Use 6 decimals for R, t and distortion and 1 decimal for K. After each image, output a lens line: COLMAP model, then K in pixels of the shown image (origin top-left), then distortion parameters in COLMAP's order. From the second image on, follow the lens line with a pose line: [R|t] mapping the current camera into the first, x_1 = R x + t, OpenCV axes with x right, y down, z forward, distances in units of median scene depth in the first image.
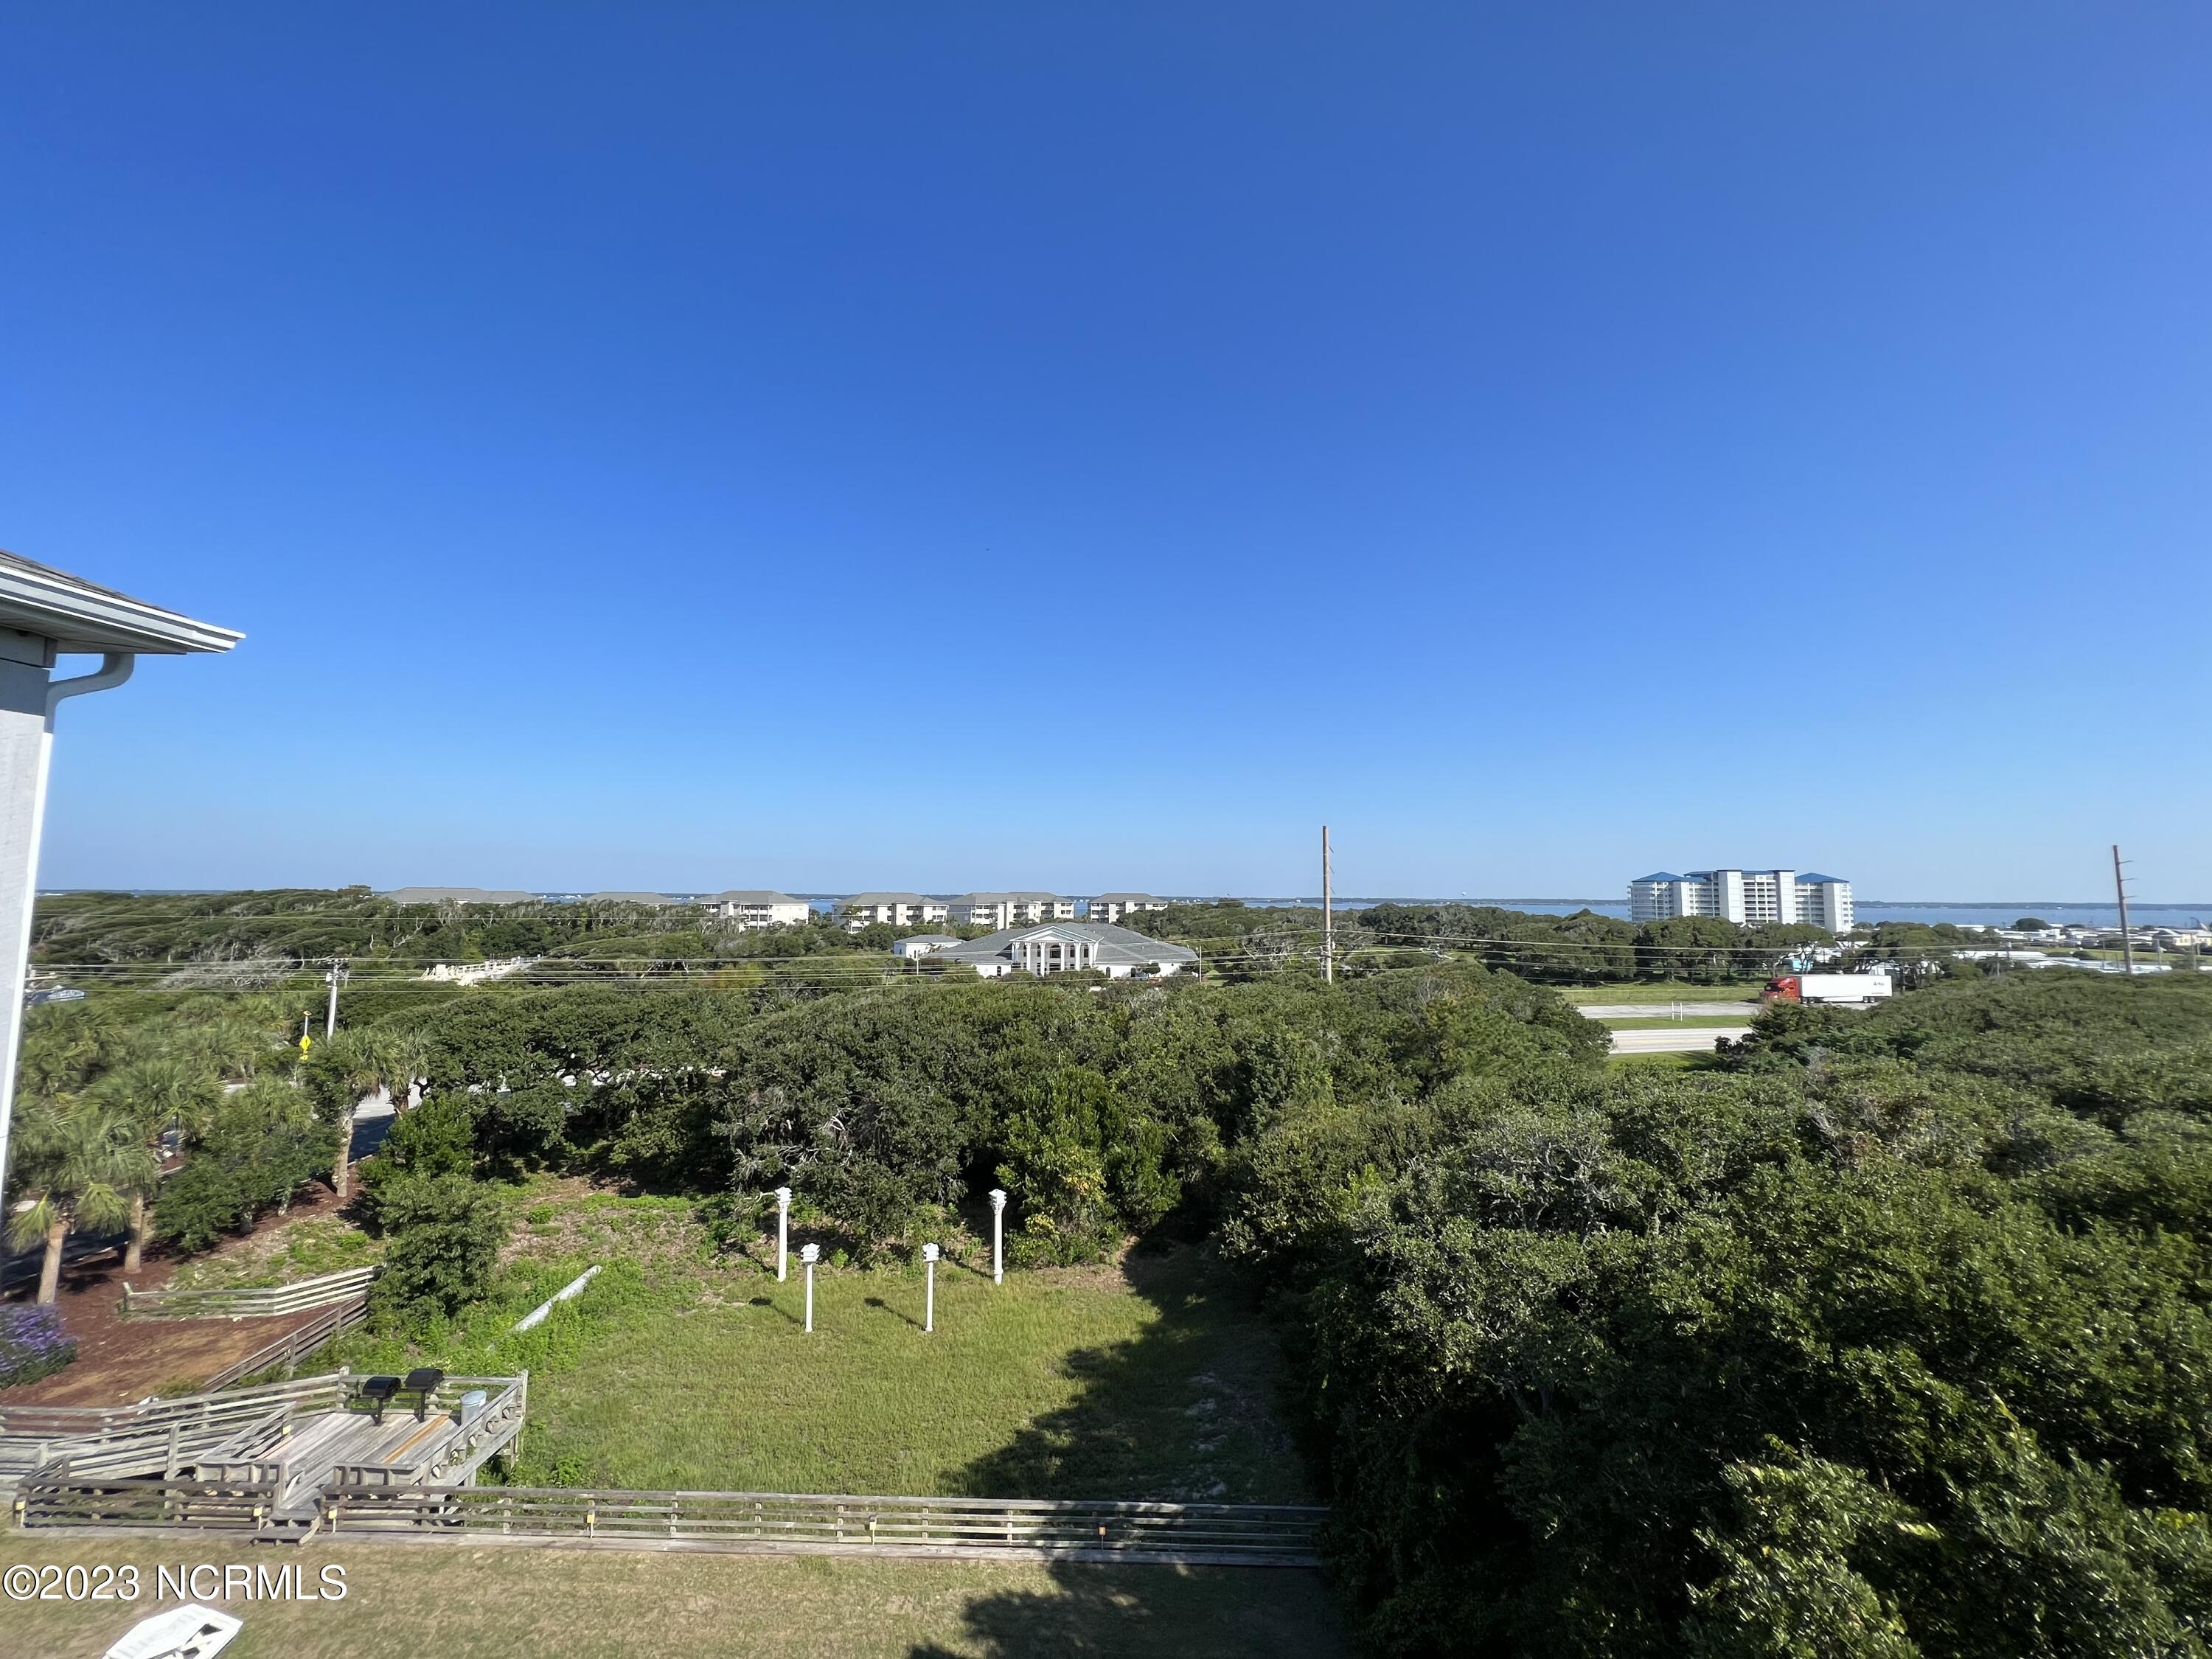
lens RADIAL K [[892.5, 0, 1097.6], [0, 892.5, 826.7], [0, 0, 1]] dist [-0.002750, 0.000347]
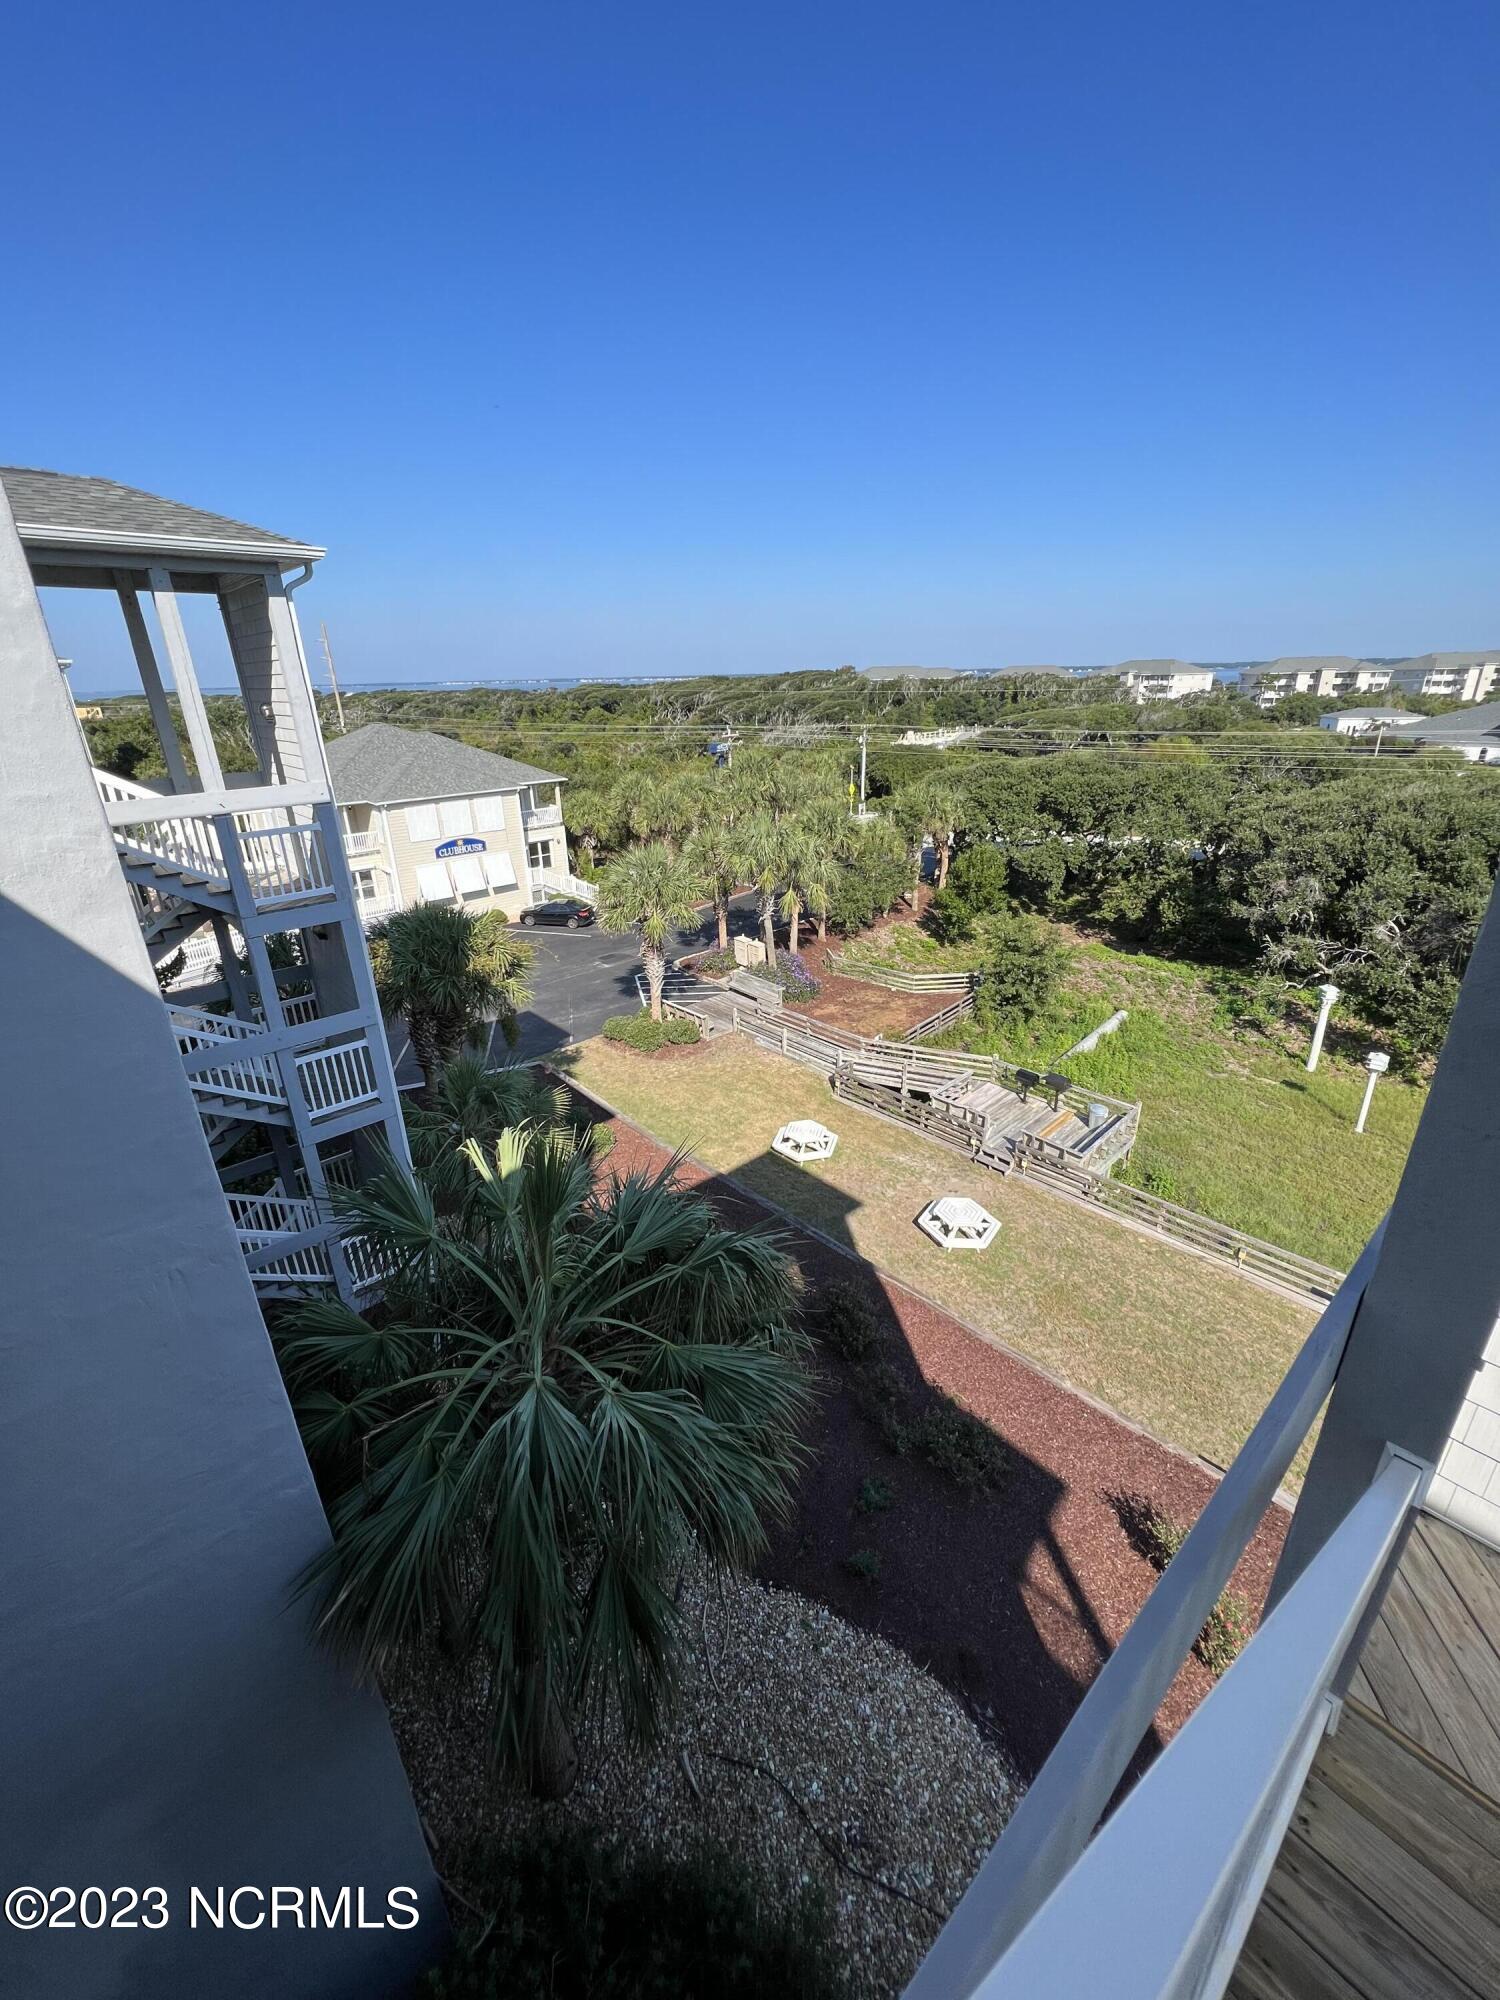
lens RADIAL K [[806.9, 0, 751.9], [0, 806.9, 1000.5], [0, 0, 1]] dist [-0.002750, 0.000347]
pose [[0.709123, 0.243301, -0.661778, -0.193979], [0.082481, 0.903510, 0.420555, 0.006578], [0.700244, -0.352809, 0.620632, 0.026420]]
